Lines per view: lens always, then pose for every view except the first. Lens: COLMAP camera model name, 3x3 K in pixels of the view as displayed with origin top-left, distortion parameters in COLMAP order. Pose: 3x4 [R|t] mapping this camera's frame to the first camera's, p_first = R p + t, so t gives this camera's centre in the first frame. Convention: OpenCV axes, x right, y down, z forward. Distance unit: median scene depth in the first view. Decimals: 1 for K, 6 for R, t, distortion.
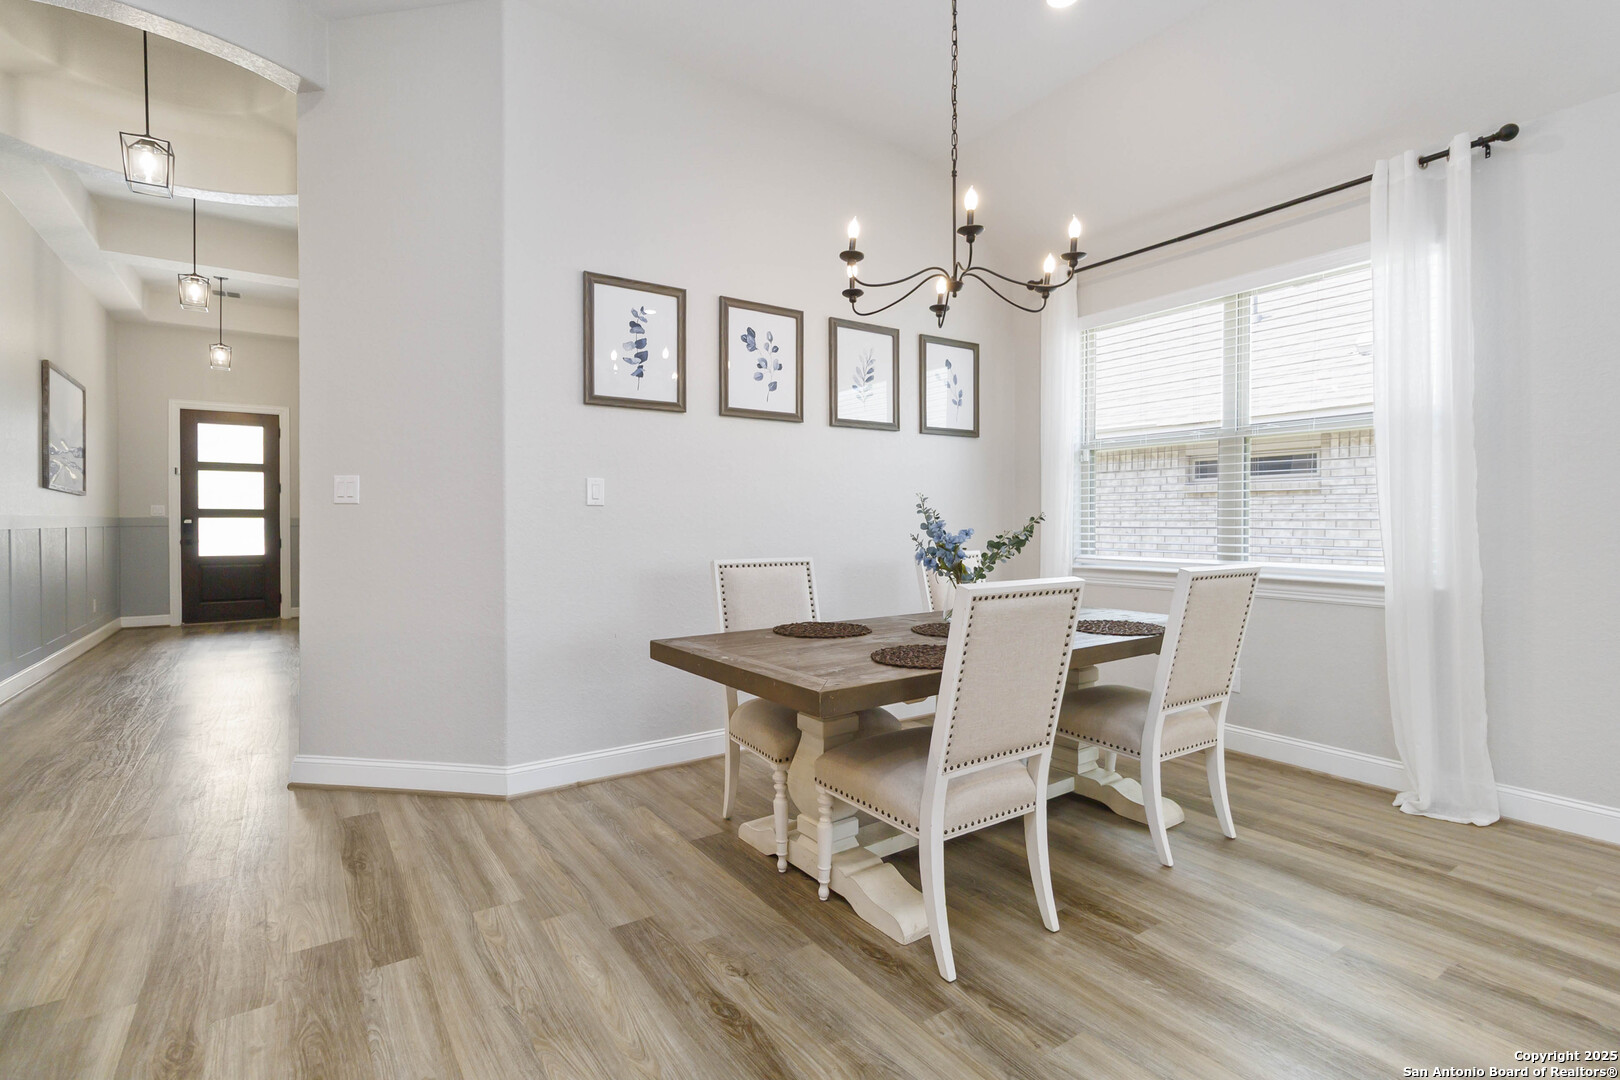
lens RADIAL K [[756.5, 0, 823.4], [0, 756.5, 528.7], [0, 0, 1]] dist [0.004995, -0.001041]
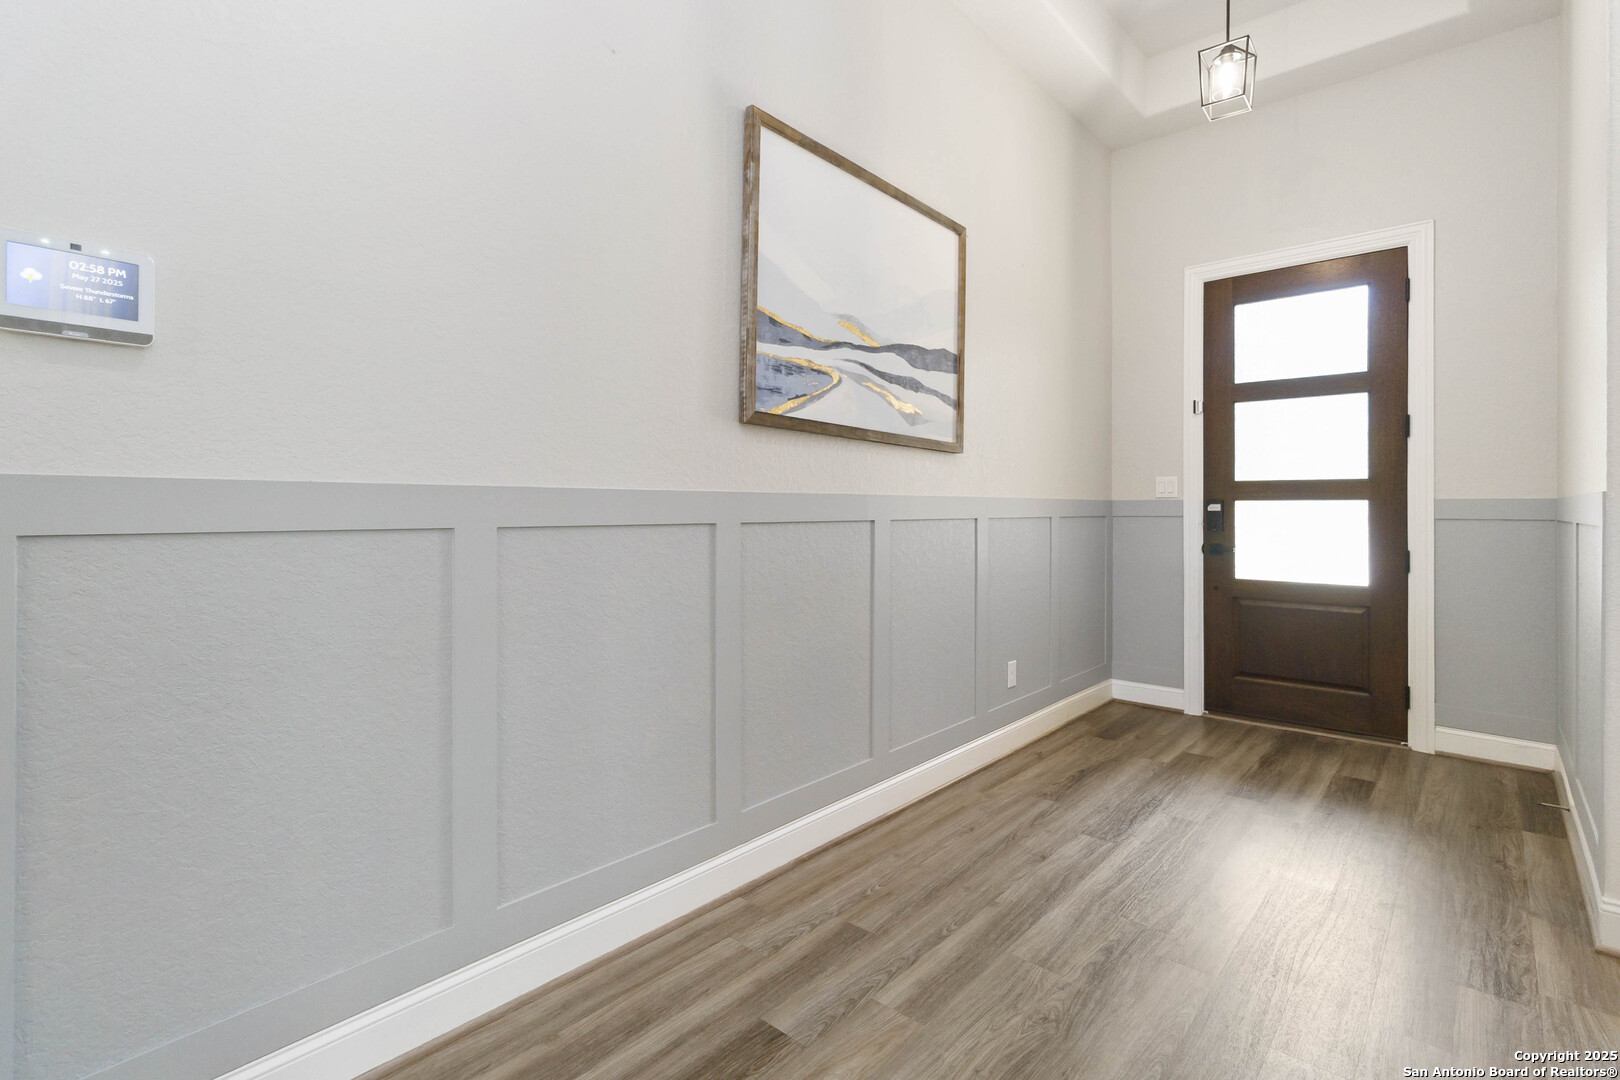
lens RADIAL K [[756.5, 0, 823.0], [0, 756.5, 500.7], [0, 0, 1]] dist [0.004995, -0.001041]
pose [[0.234138, -0.007084, -0.972178, -0.906601], [-0.015634, 0.999817, -0.011051, -0.010027], [0.972078, 0.017786, 0.233984, 1.377696]]
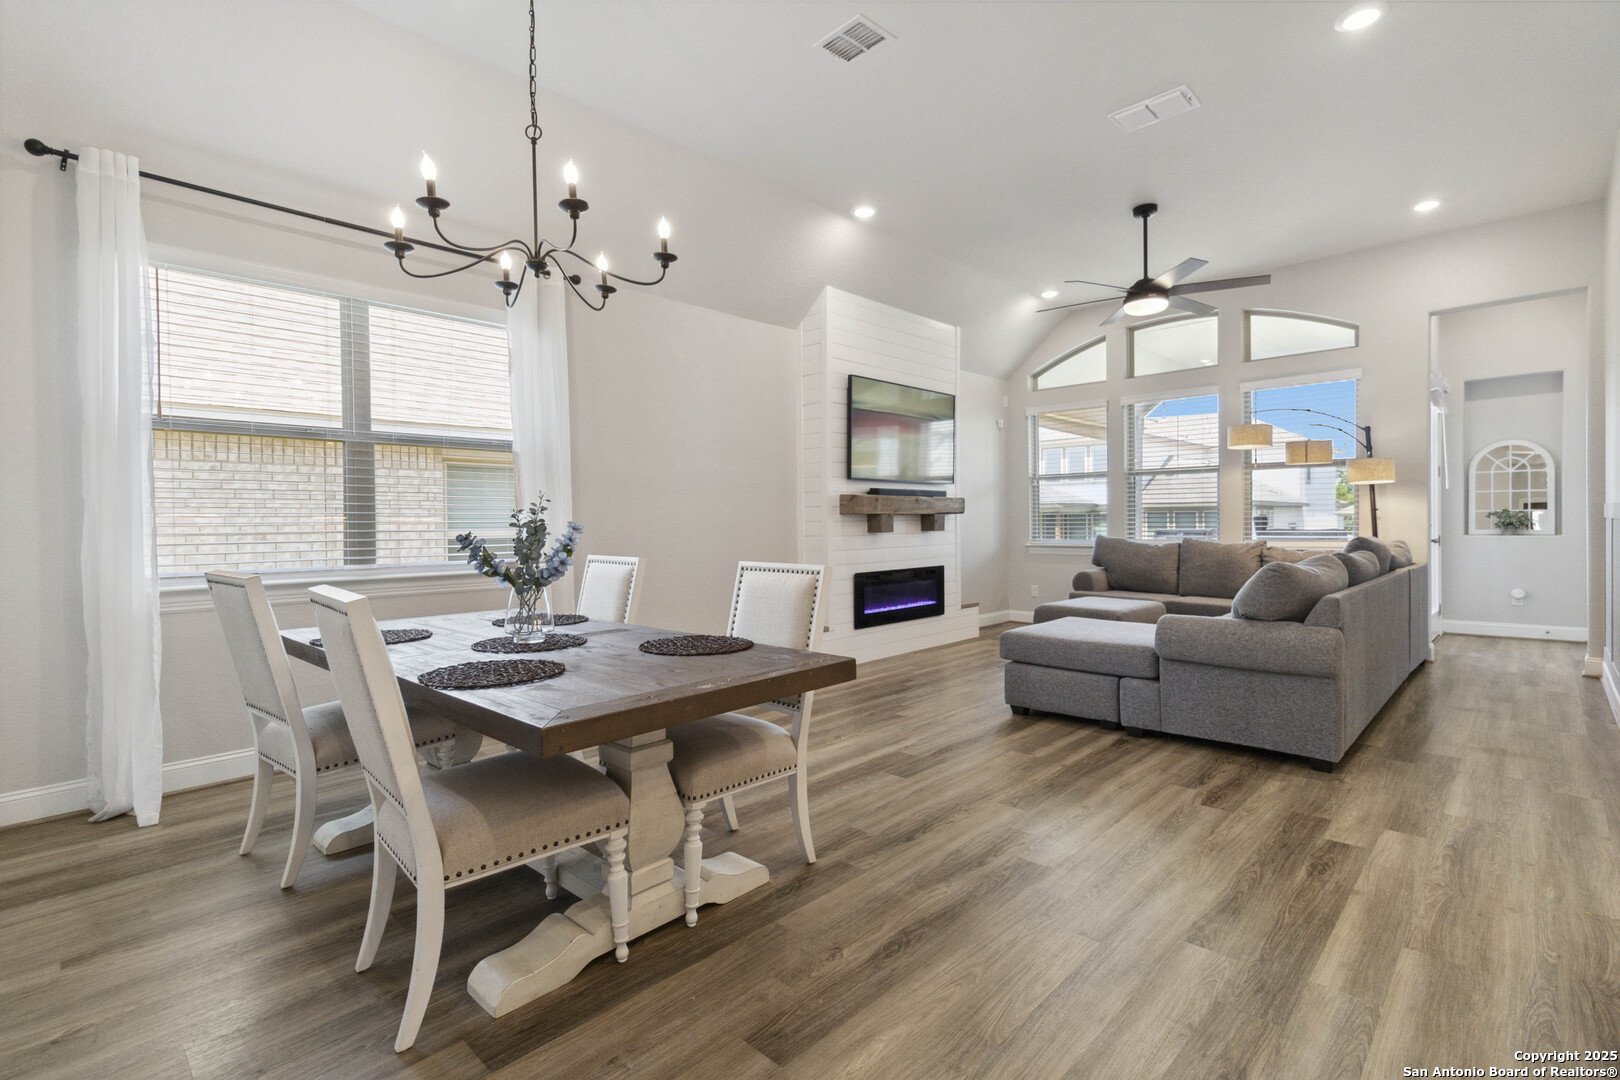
lens RADIAL K [[756.5, 0, 820.8], [0, 756.5, 526.6], [0, 0, 1]] dist [0.004995, -0.001041]
pose [[-0.198566, -0.005640, 0.980071, -0.532885], [0.019456, 0.999764, 0.009696, -0.005528], [-0.979894, 0.020993, -0.198409, 0.574667]]
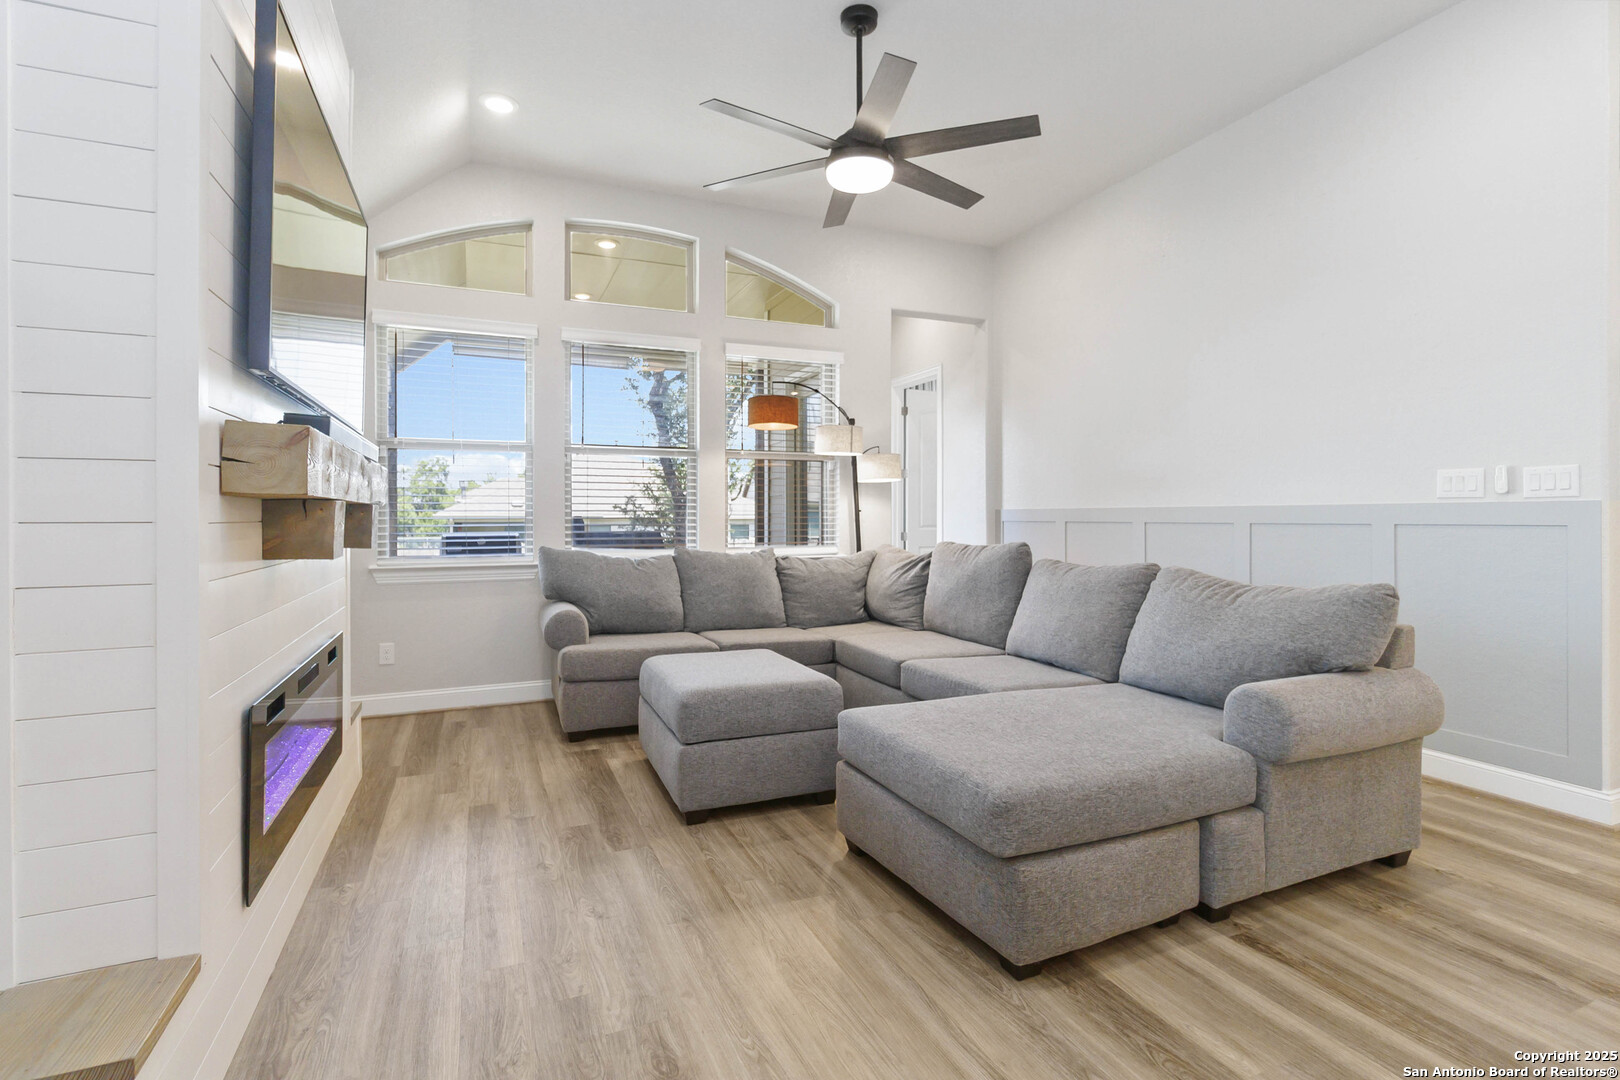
lens RADIAL K [[756.5, 0, 814.7], [0, 756.5, 537.4], [0, 0, 1]] dist [0.004995, -0.001041]
pose [[-0.981820, -0.005423, 0.189738, 0.538791], [0.001108, 0.999411, 0.034299, -0.003092], [-0.189812, 0.033885, -0.981236, 0.554439]]
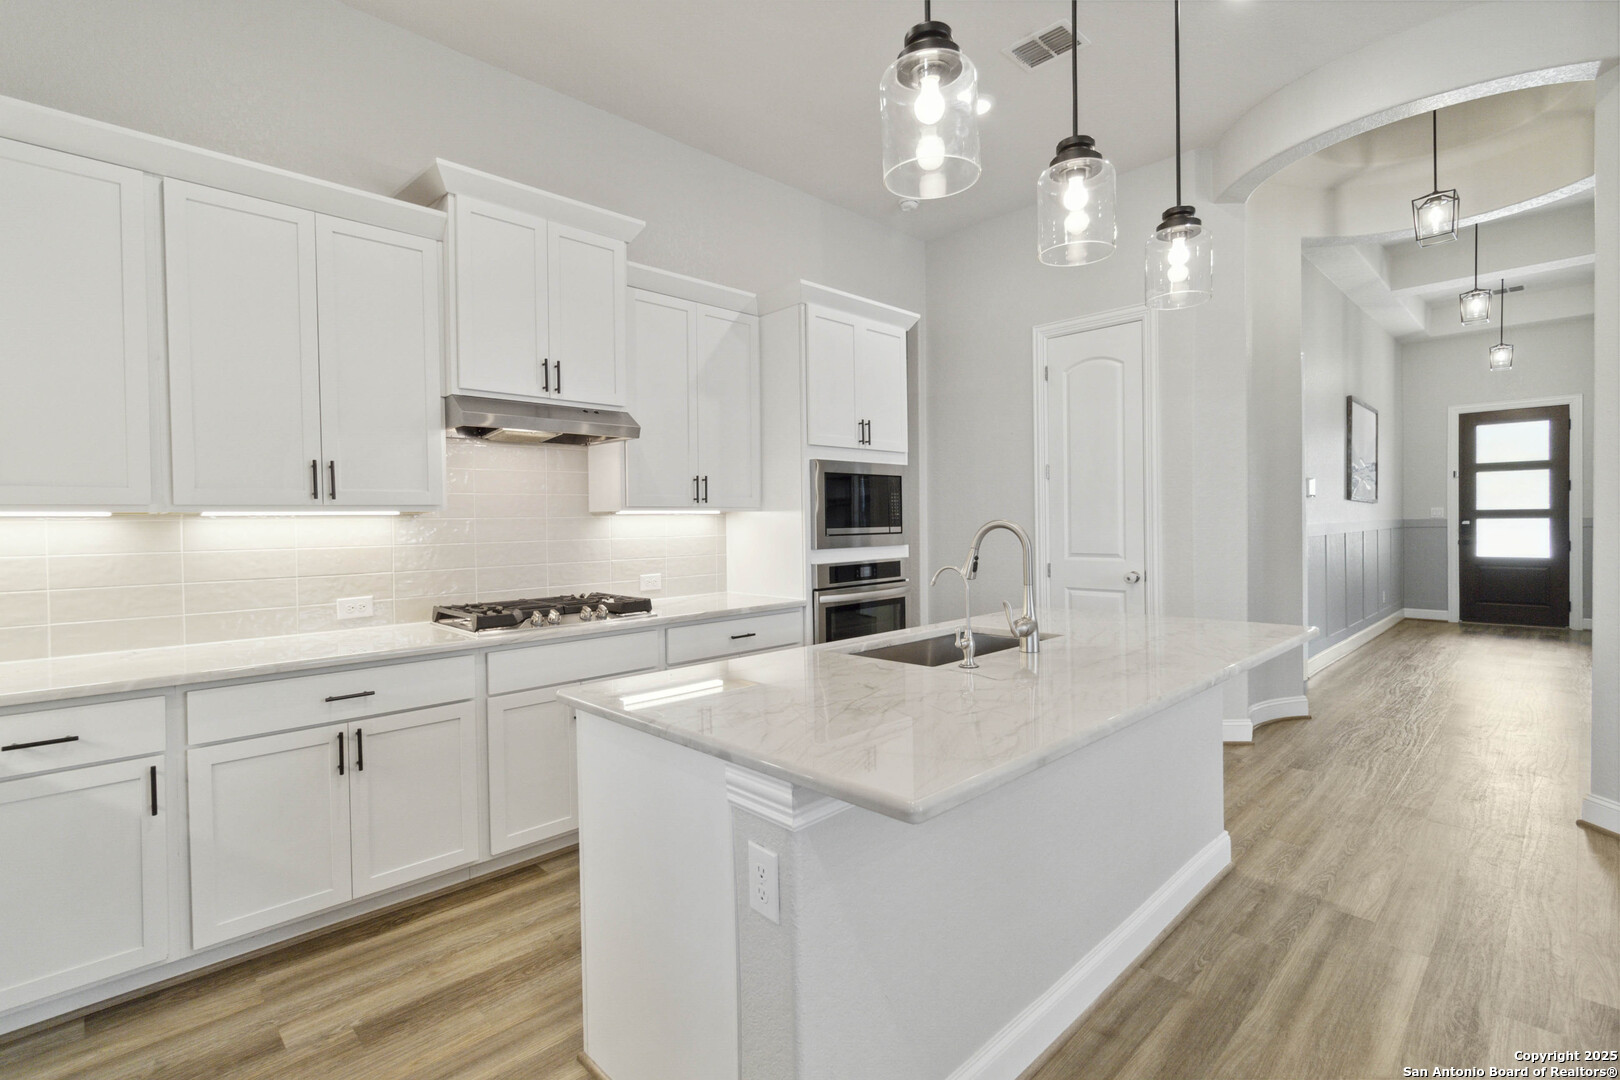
lens RADIAL K [[756.5, 0, 813.8], [0, 756.5, 526.7], [0, 0, 1]] dist [0.004995, -0.001041]
pose [[0.164999, 0.009000, -0.986253, 0.057357], [0.003119, 0.999949, 0.009647, -0.035963], [0.986289, -0.004668, 0.164963, -0.078554]]
